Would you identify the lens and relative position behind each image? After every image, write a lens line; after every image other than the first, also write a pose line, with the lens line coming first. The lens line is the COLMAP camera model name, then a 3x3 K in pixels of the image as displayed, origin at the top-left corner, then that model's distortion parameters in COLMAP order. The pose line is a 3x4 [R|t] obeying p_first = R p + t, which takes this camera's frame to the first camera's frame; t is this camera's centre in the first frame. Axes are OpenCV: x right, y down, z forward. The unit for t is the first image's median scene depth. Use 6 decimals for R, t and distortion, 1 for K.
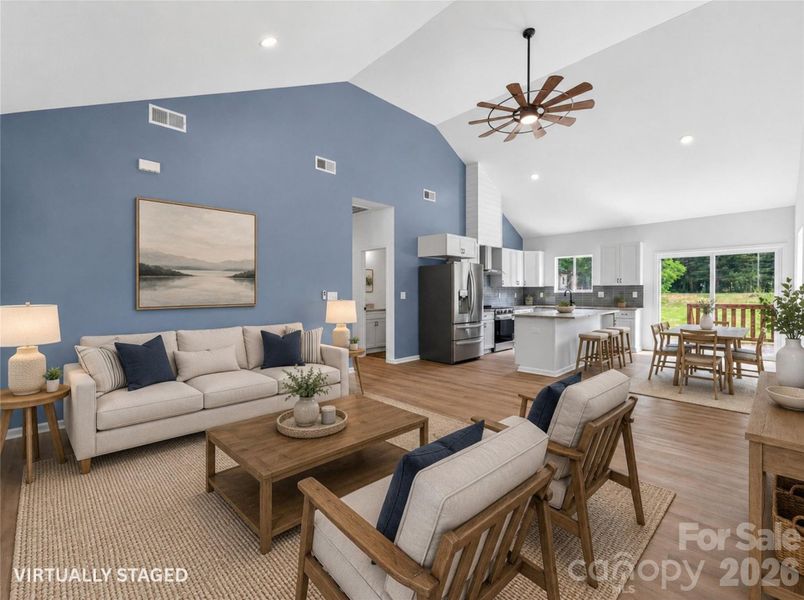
lens RADIAL K [[384.7, 0, 395.5], [0, 384.7, 295.7], [0, 0, 1]] dist [0.007730, 0.000339]
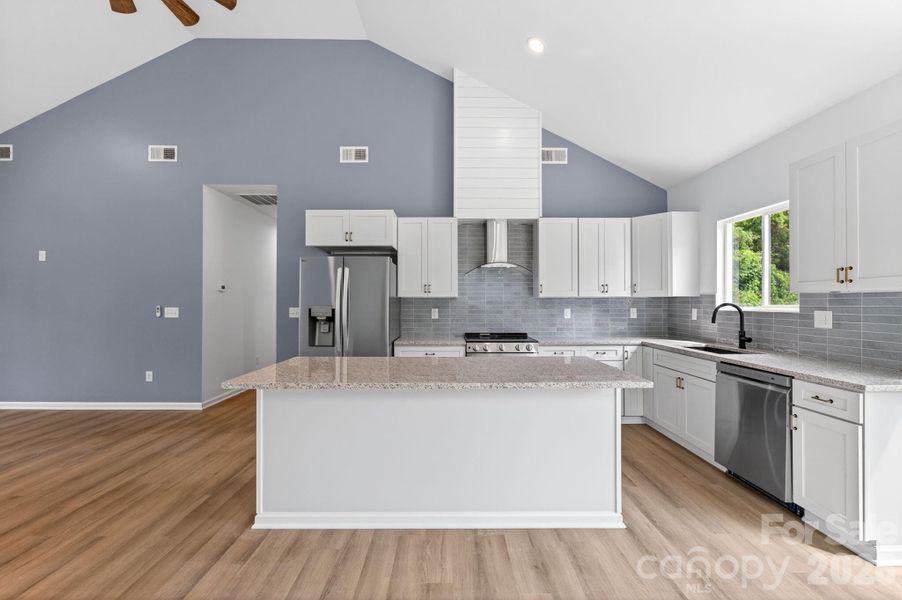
lens RADIAL K [[373.2, 0, 450.7], [0, 373.2, 303.1], [0, 0, 1]] dist [-0.003084, -0.000073]
pose [[0.701777, 0.003523, -0.712388, 0.537807], [-0.006320, 0.999979, -0.001280, -0.014524], [0.712368, 0.005400, 0.701785, 0.577863]]
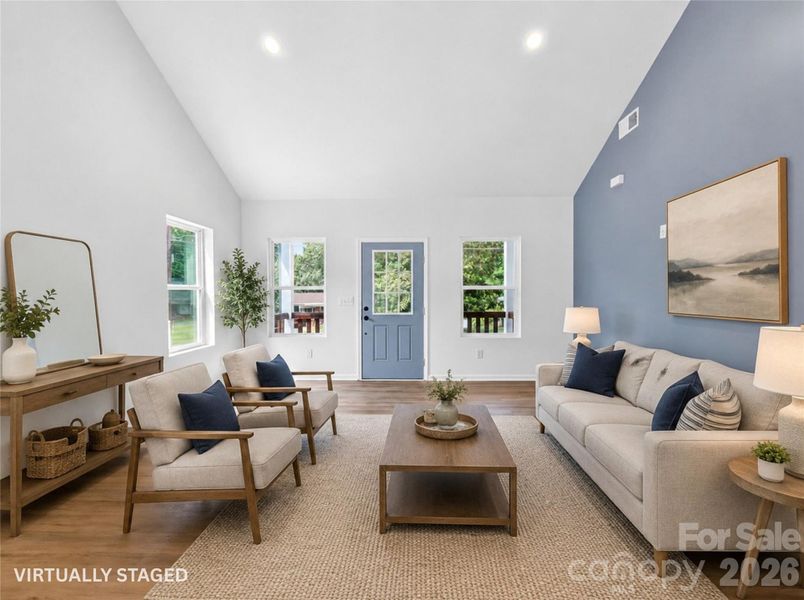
lens RADIAL K [[331.9, 0, 411.5], [0, 331.9, 294.9], [0, 0, 1]] dist [-0.000037, -0.000030]
pose [[-0.739061, 0.003926, -0.673627, 0.189658], [0.000124, 0.999984, 0.005693, -0.012355], [0.673639, 0.004124, -0.739049, 0.610194]]
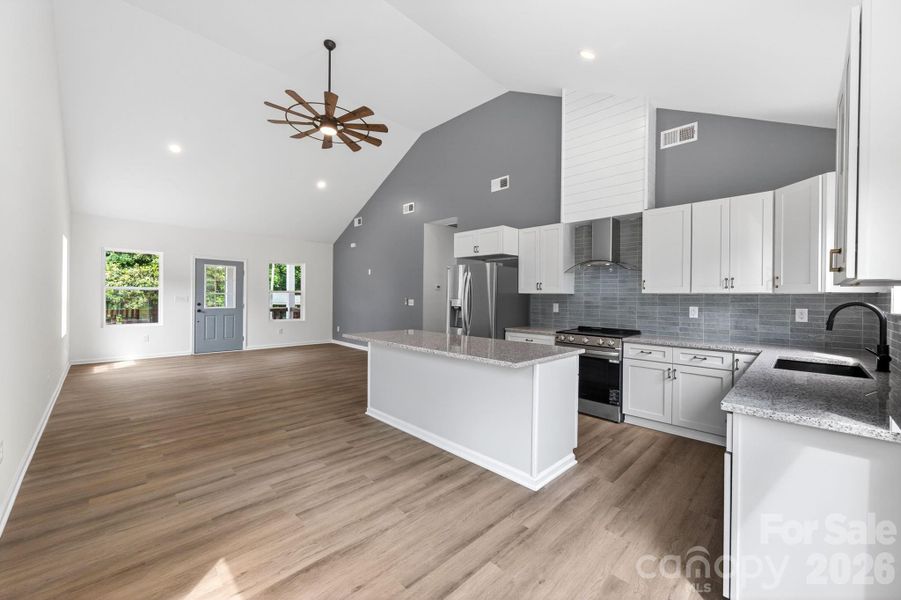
lens RADIAL K [[351.4, 0, 450.5], [0, 351.4, 300.0], [0, 0, 1]] dist [-0.000385, -0.000119]
pose [[-0.011714, 0.011760, -0.999862, 0.711108], [-0.016497, 0.999792, 0.011953, -0.016794], [0.999795, 0.016635, -0.011517, 0.765018]]
